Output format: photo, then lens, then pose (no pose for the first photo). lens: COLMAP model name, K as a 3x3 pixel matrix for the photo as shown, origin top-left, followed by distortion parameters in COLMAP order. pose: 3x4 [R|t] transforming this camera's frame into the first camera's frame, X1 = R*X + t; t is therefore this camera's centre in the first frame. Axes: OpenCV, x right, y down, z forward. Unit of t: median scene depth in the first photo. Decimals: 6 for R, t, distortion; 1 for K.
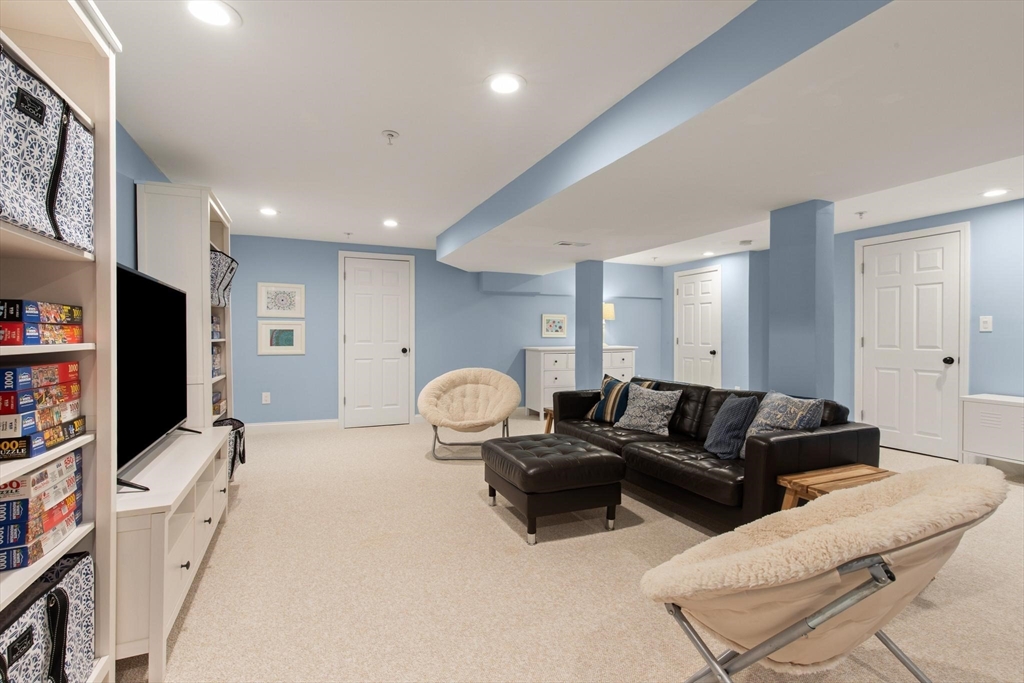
lens RADIAL K [[463.9, 0, 485.8], [0, 463.9, 336.9], [0, 0, 1]] dist [0.013830, -0.001585]
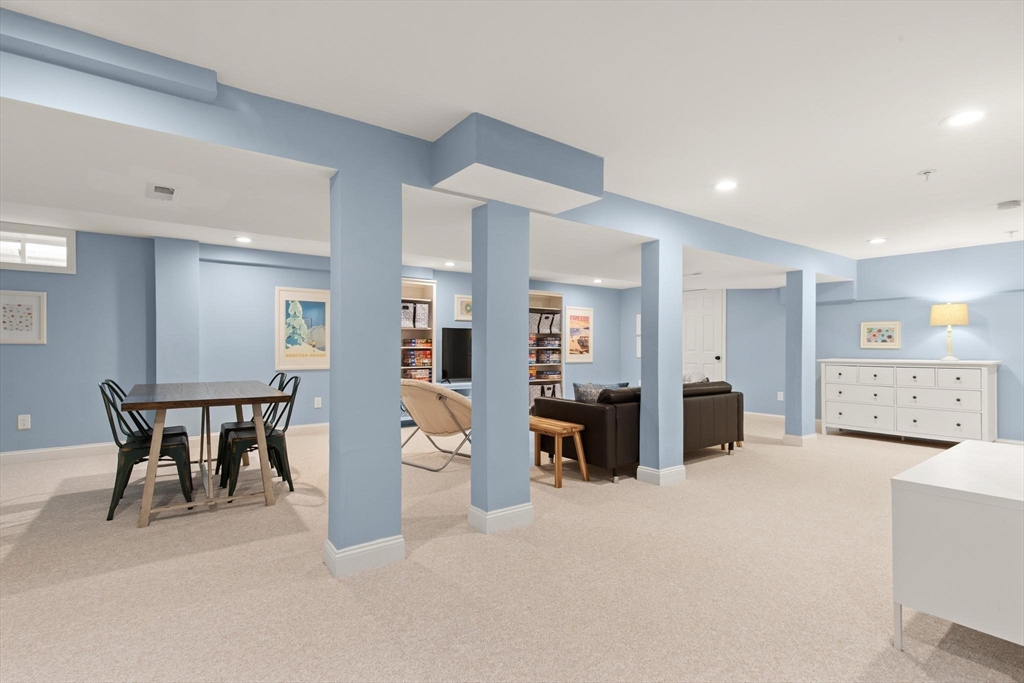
lens RADIAL K [[463.9, 0, 512.6], [0, 463.9, 344.2], [0, 0, 1]] dist [0.013830, -0.001585]
pose [[0.218270, -0.003269, -0.975883, 0.845827], [-0.004950, 0.999978, -0.004457, 0.000172], [0.975876, 0.005803, 0.218249, 0.151397]]
